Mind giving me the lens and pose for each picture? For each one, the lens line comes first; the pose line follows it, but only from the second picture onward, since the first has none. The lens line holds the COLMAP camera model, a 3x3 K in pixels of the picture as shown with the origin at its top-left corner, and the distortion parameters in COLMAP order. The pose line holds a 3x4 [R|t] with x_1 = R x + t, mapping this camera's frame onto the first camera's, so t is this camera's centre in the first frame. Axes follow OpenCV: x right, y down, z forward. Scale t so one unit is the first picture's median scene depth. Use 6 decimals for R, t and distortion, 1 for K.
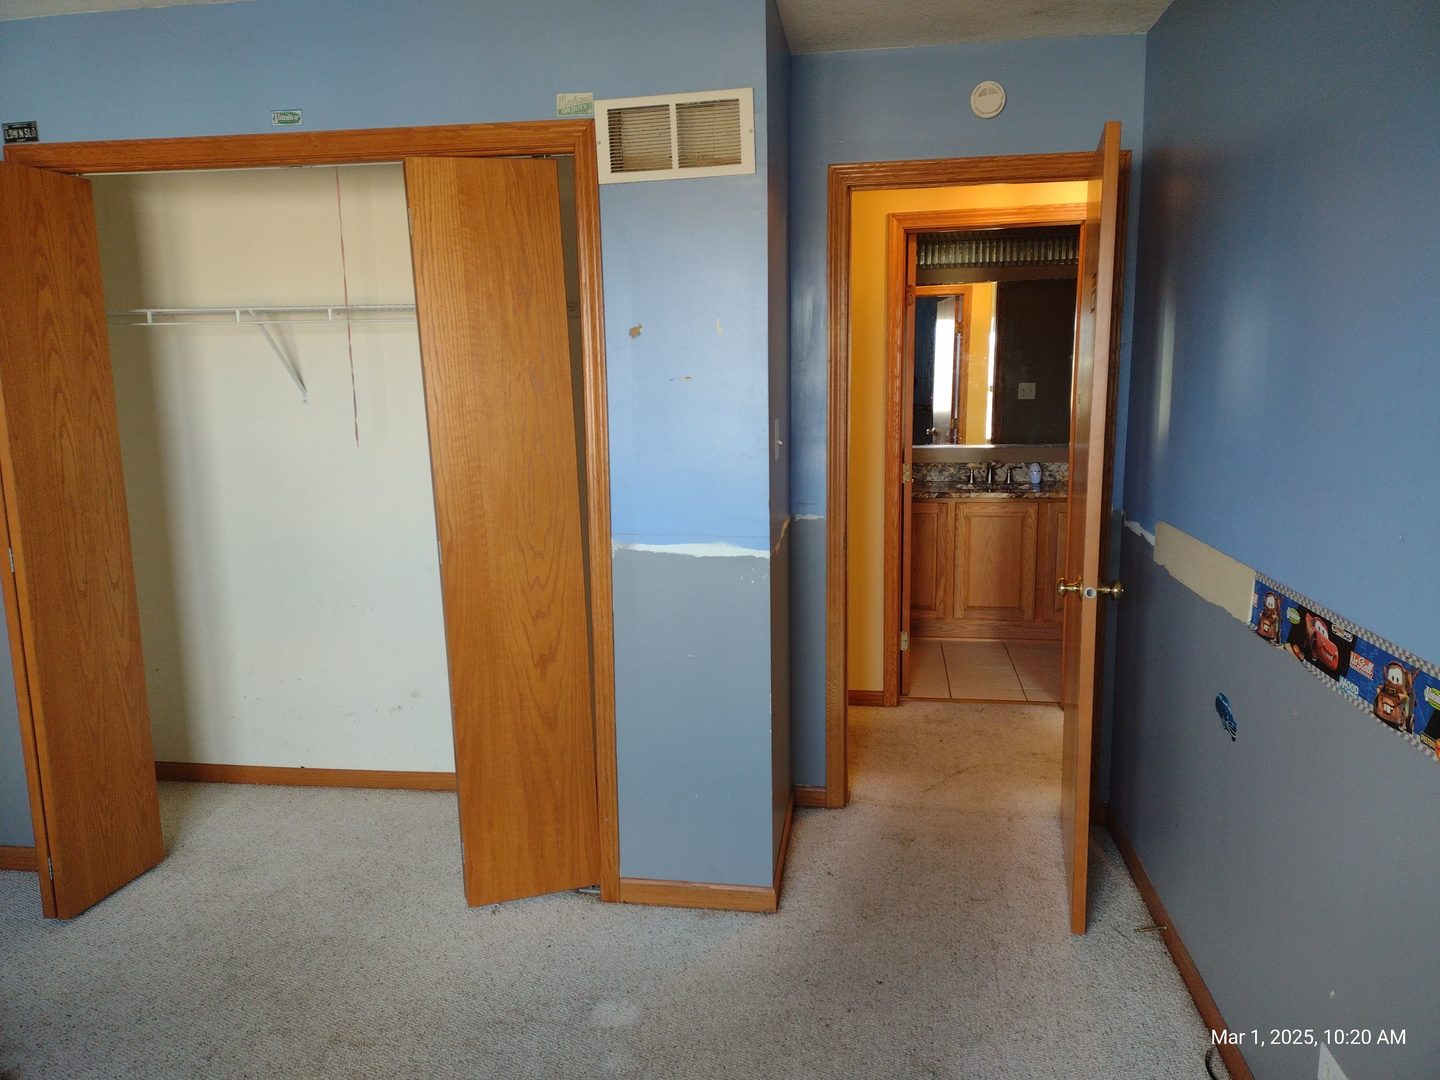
lens RADIAL K [[1064.9, 0, 718.5], [0, 1064.9, 542.5], [0, 0, 1]] dist [0.082022, -0.086435]
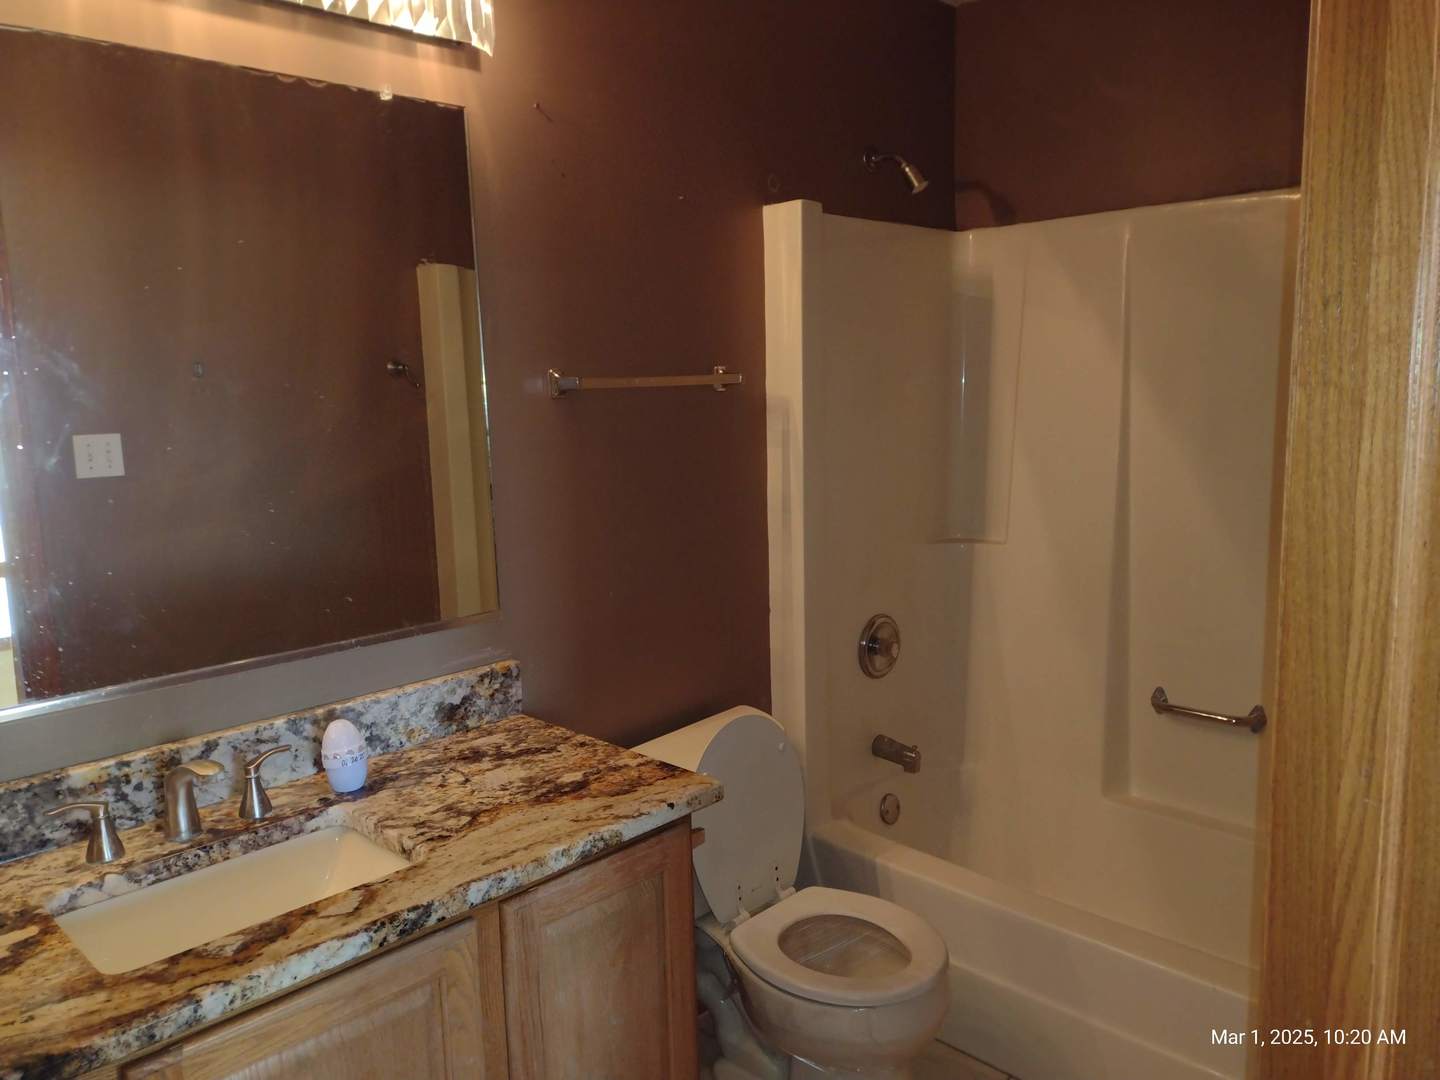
lens RADIAL K [[1064.9, 0, 719.3], [0, 1064.9, 543.6], [0, 0, 1]] dist [0.082022, -0.086435]
pose [[0.590009, -0.117969, 0.798732, 0.104489], [0.140860, 0.989136, 0.042040, -0.095080], [-0.795015, 0.087706, 0.600216, 0.593343]]
